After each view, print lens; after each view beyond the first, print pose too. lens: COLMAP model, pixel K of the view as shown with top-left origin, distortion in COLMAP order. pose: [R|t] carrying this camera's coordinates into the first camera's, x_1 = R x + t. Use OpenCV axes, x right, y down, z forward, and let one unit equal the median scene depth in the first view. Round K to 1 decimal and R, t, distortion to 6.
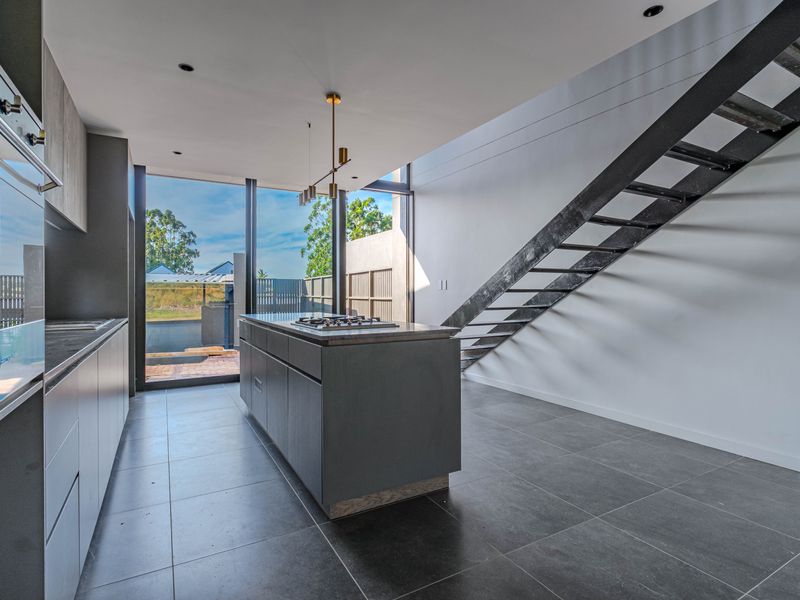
lens RADIAL K [[429.7, 0, 414.3], [0, 429.7, 293.8], [0, 0, 1]] dist [0.001736, 0.000139]
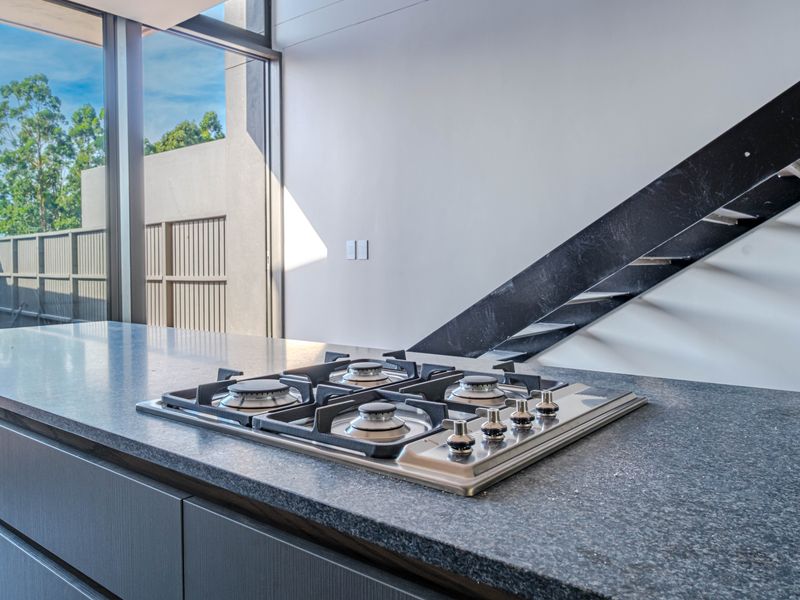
lens RADIAL K [[647.8, 0, 399.6], [0, 647.8, 277.8], [0, 0, 1]] dist [0.001021, 0.003612]
pose [[0.944883, -0.009574, 0.327269, -0.112822], [0.004505, 0.999858, 0.016244, -0.001173], [-0.327378, -0.013874, 0.944792, 0.273587]]
